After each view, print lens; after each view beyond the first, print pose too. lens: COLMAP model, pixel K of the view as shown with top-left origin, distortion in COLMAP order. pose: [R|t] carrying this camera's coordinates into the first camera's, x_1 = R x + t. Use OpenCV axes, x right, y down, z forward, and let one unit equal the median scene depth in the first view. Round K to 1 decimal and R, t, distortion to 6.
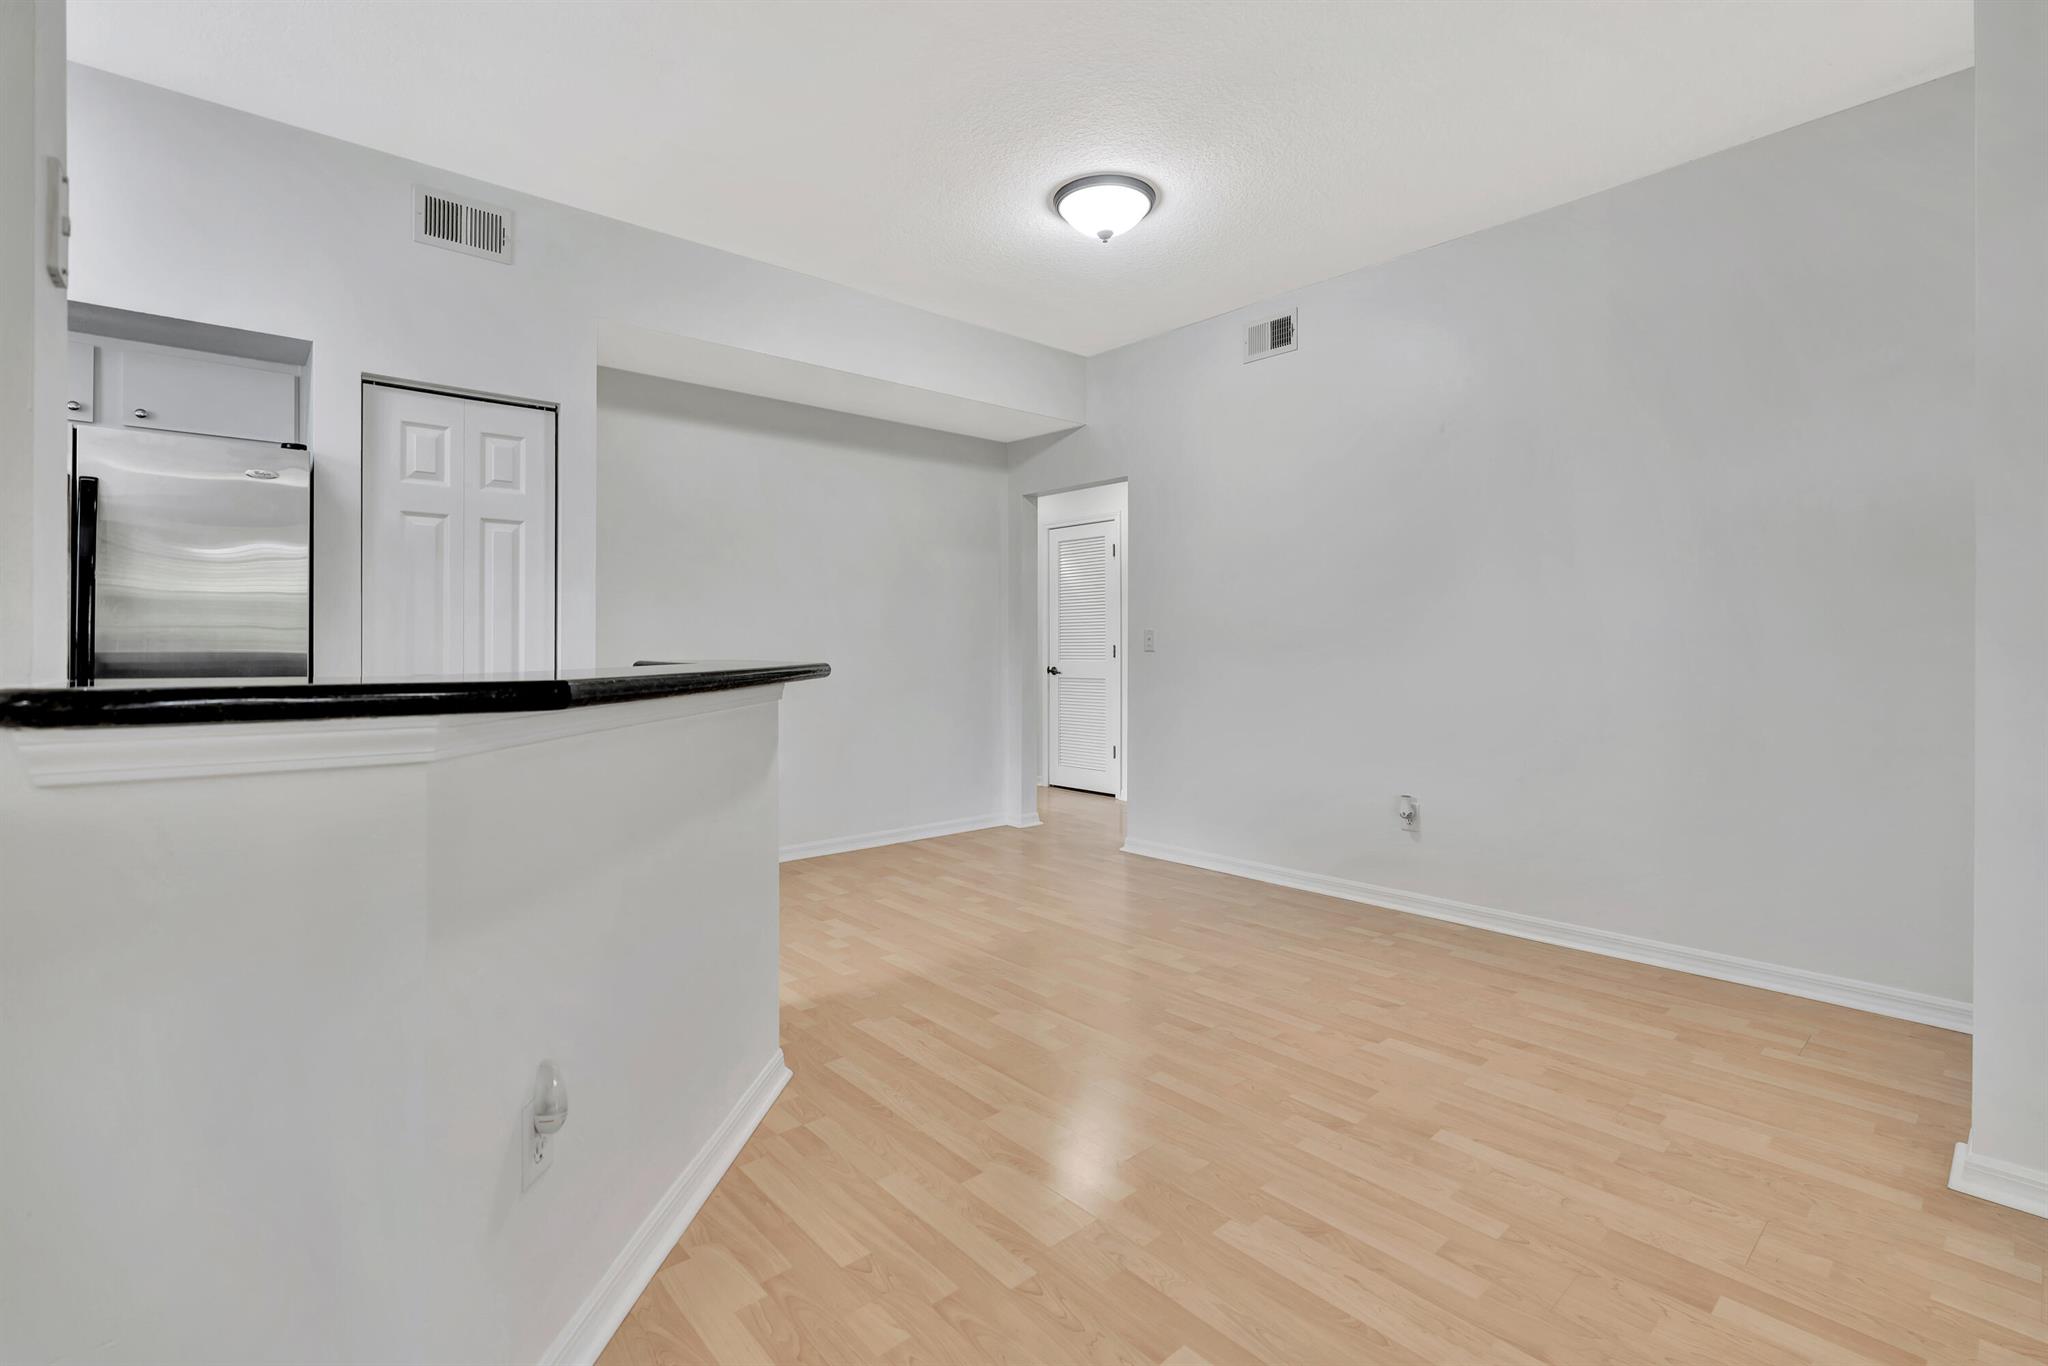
lens RADIAL K [[923.2, 0, 1028.6], [0, 923.2, 653.7], [0, 0, 1]] dist [-0.021060, 0.008054]
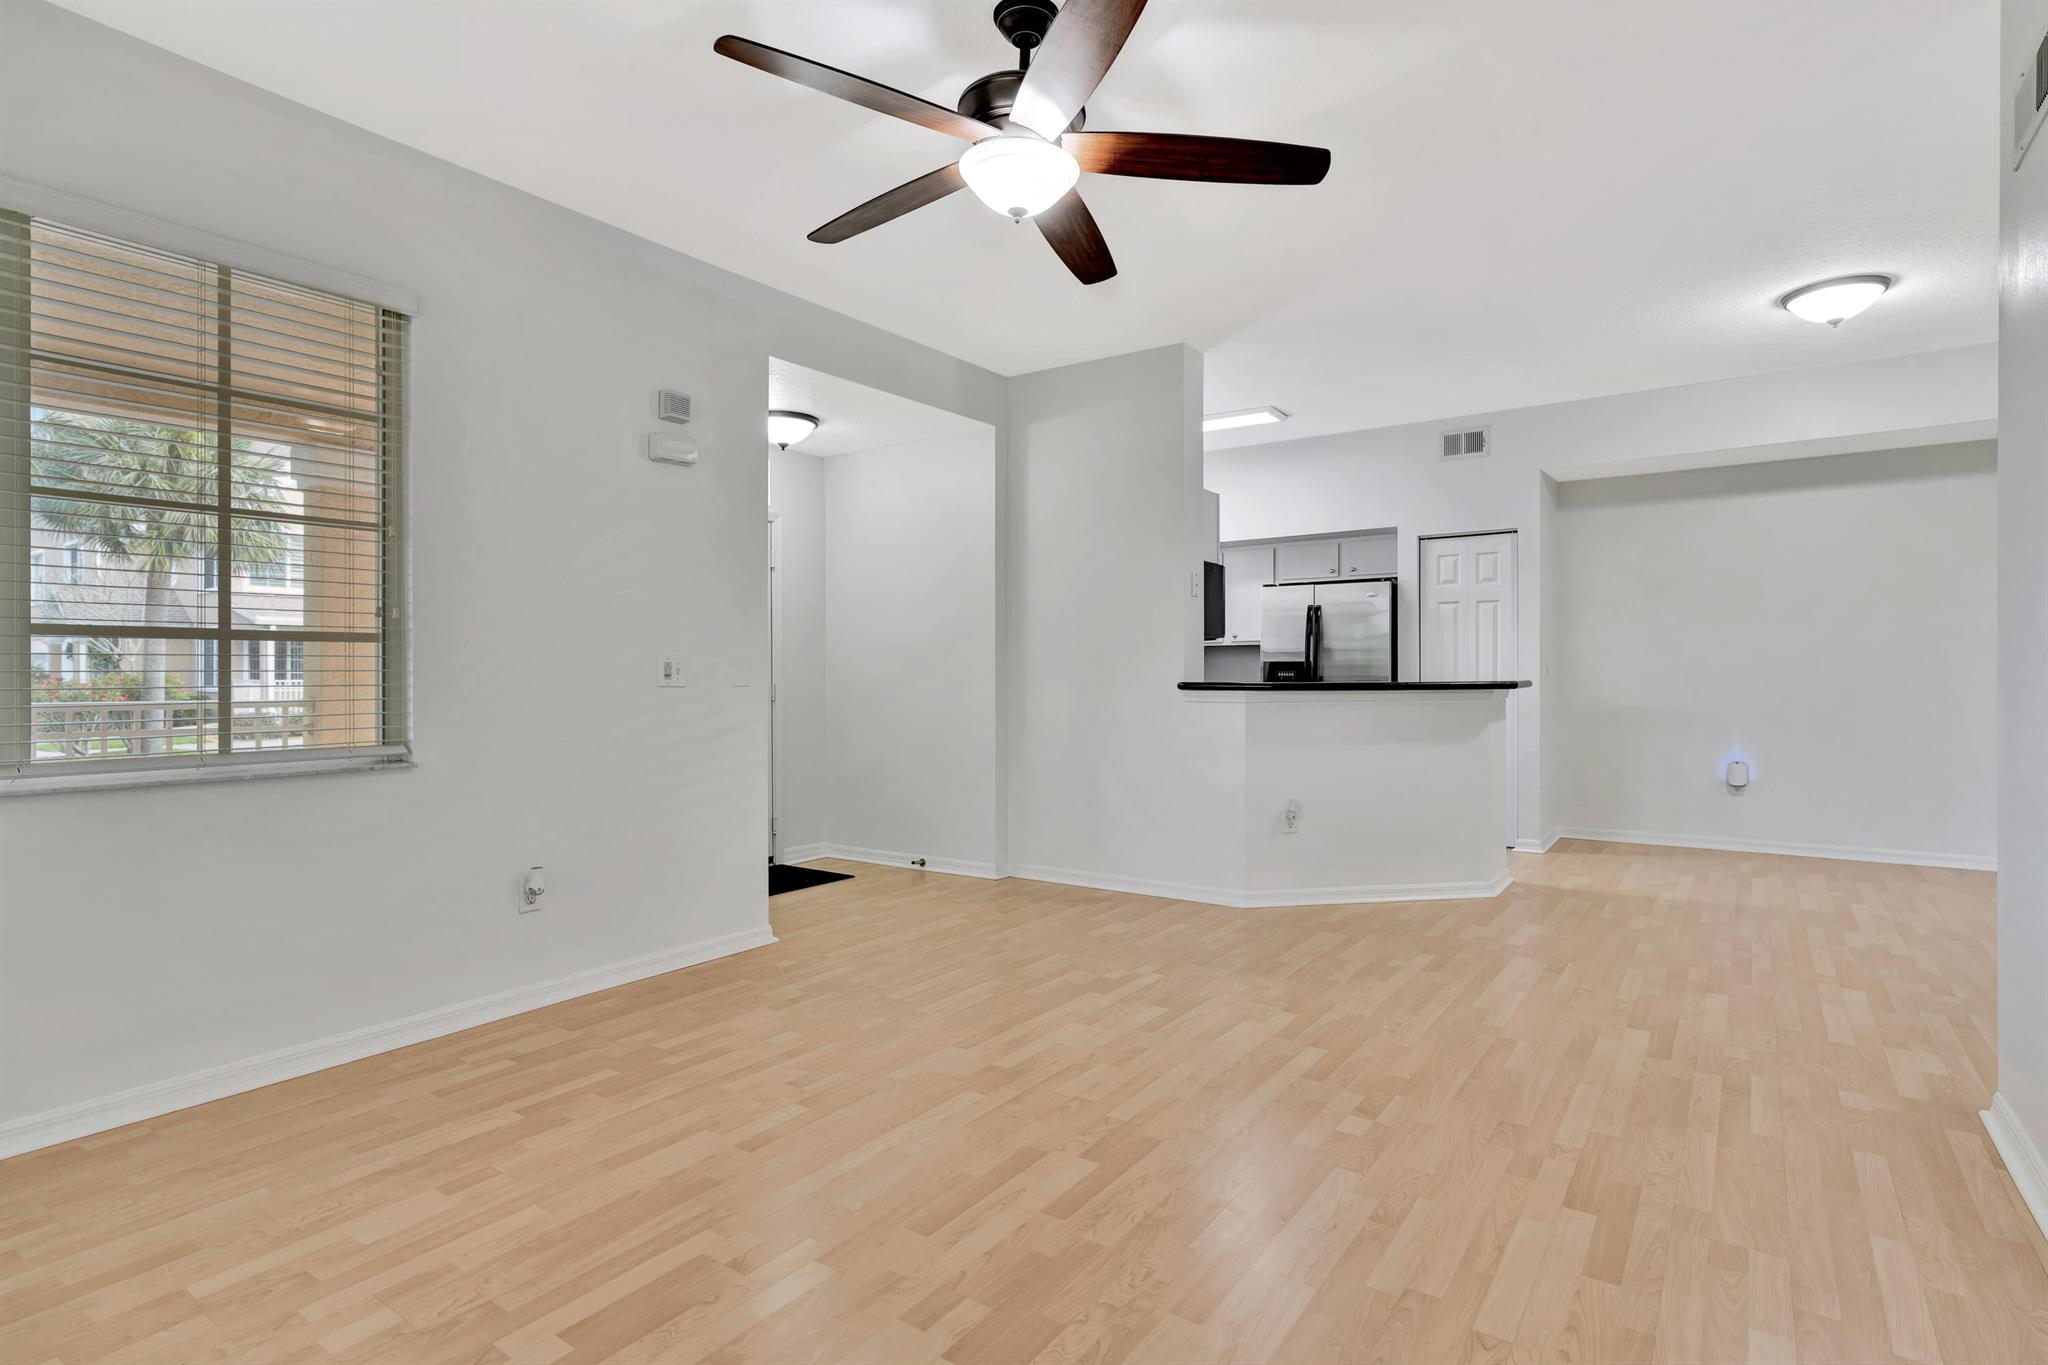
lens RADIAL K [[1024.4, 0, 1024.0], [0, 1024.4, 682.5], [0, 0, 1]] dist [-0.005311, 0.000233]
pose [[0.225015, 0.006458, -0.974334, 1.142517], [-0.002986, 0.999978, 0.005938, 0.002477], [0.974351, 0.001574, 0.225029, -0.310551]]
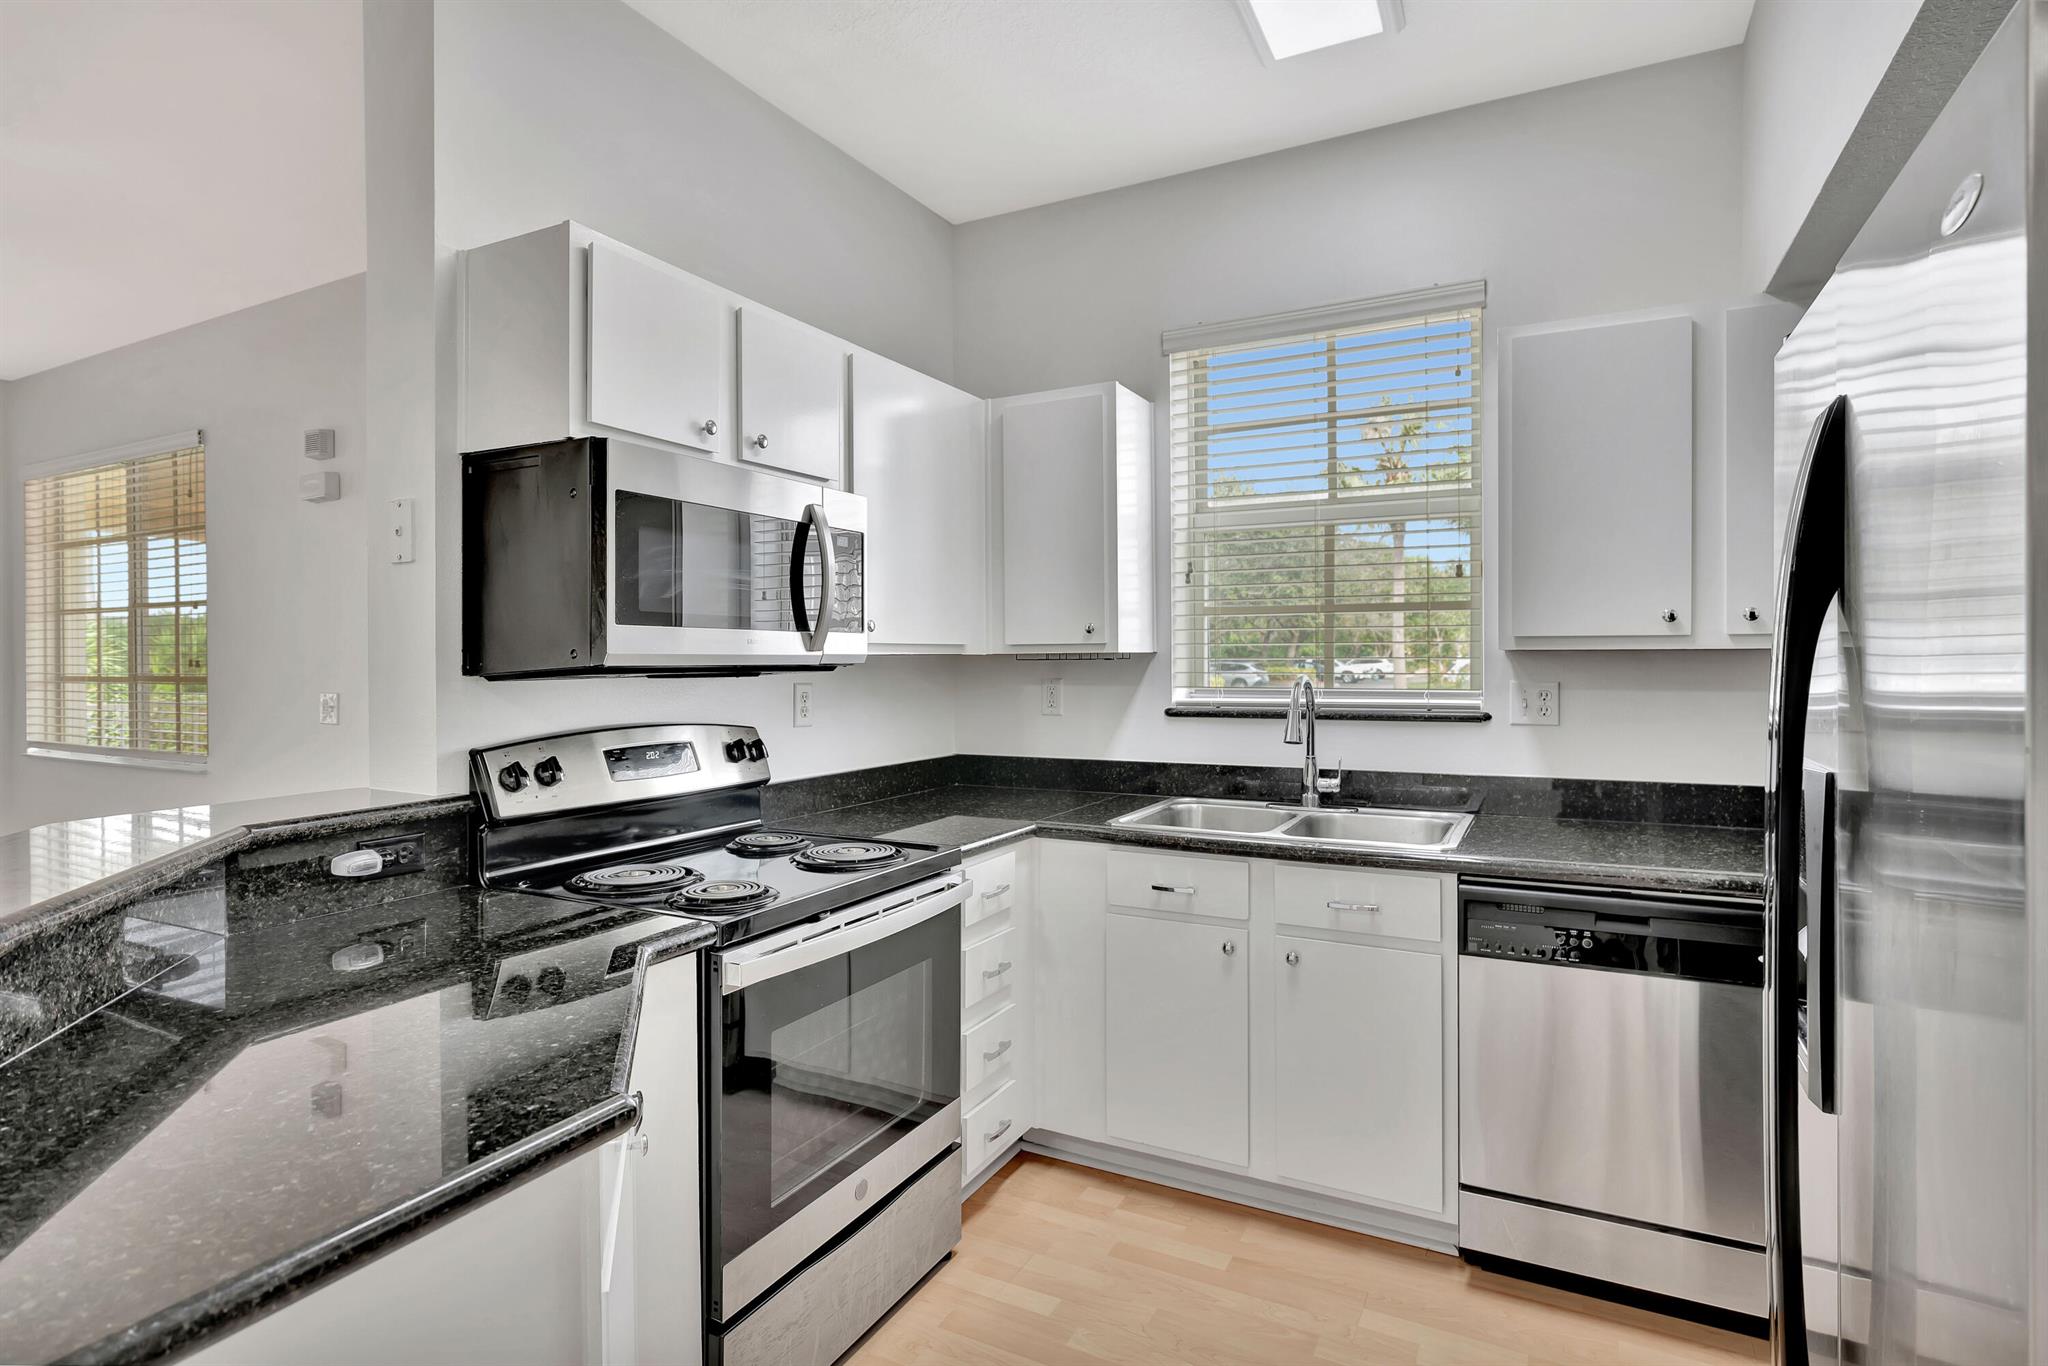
lens RADIAL K [[1036.0, 0, 1023.2], [0, 1036.0, 653.9], [0, 0, 1]] dist [-0.006507, 0.000004]
pose [[-0.937849, 0.003136, -0.347029, -0.441648], [0.001943, 0.999991, 0.003784, -0.068933], [0.347038, 0.002875, -0.937847, 0.955353]]
